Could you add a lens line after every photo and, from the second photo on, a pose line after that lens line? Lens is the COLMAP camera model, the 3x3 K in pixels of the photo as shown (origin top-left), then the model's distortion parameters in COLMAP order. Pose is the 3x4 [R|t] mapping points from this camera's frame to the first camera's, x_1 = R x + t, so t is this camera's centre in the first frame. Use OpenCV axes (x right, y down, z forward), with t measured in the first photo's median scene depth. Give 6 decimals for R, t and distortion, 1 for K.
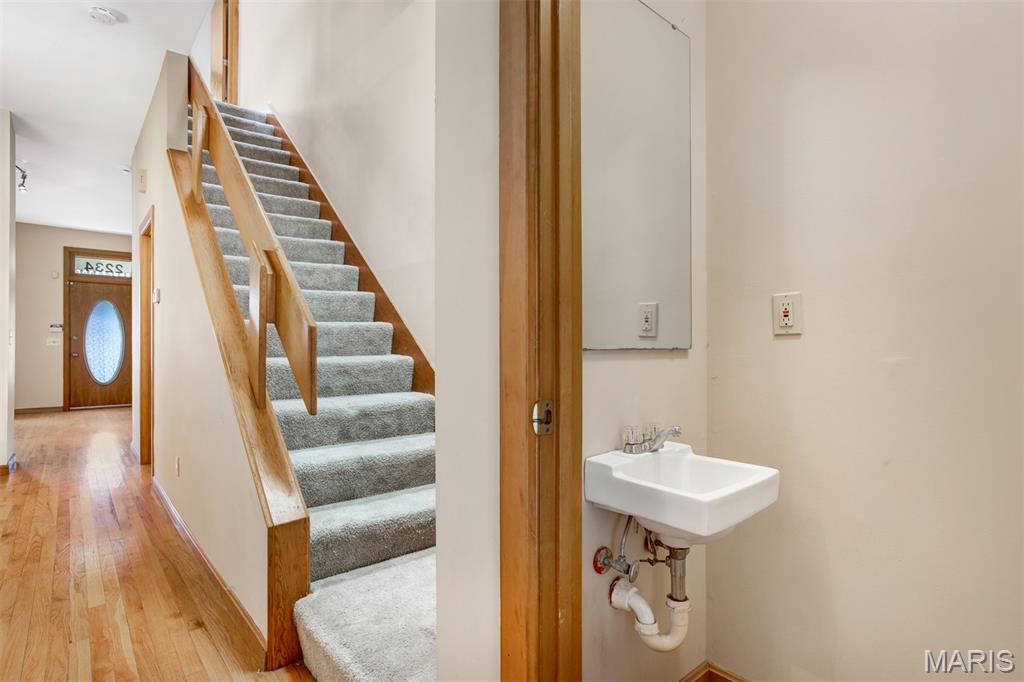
lens RADIAL K [[506.6, 0, 482.9], [0, 506.6, 344.3], [0, 0, 1]] dist [-0.029222, 0.016734]
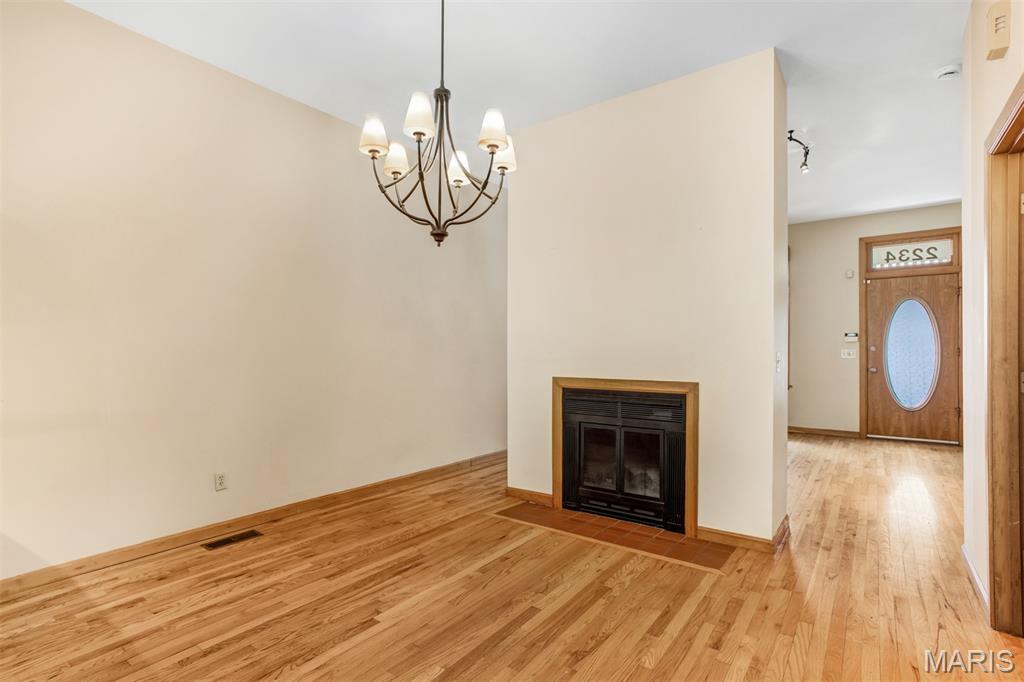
lens RADIAL K [[506.6, 0, 494.2], [0, 506.6, 351.7], [0, 0, 1]] dist [-0.029222, 0.016734]
pose [[0.228090, 0.006771, -0.973617, -0.169707], [0.009191, 0.999916, 0.009107, -0.020933], [0.973597, -0.011025, 0.228008, 0.222943]]
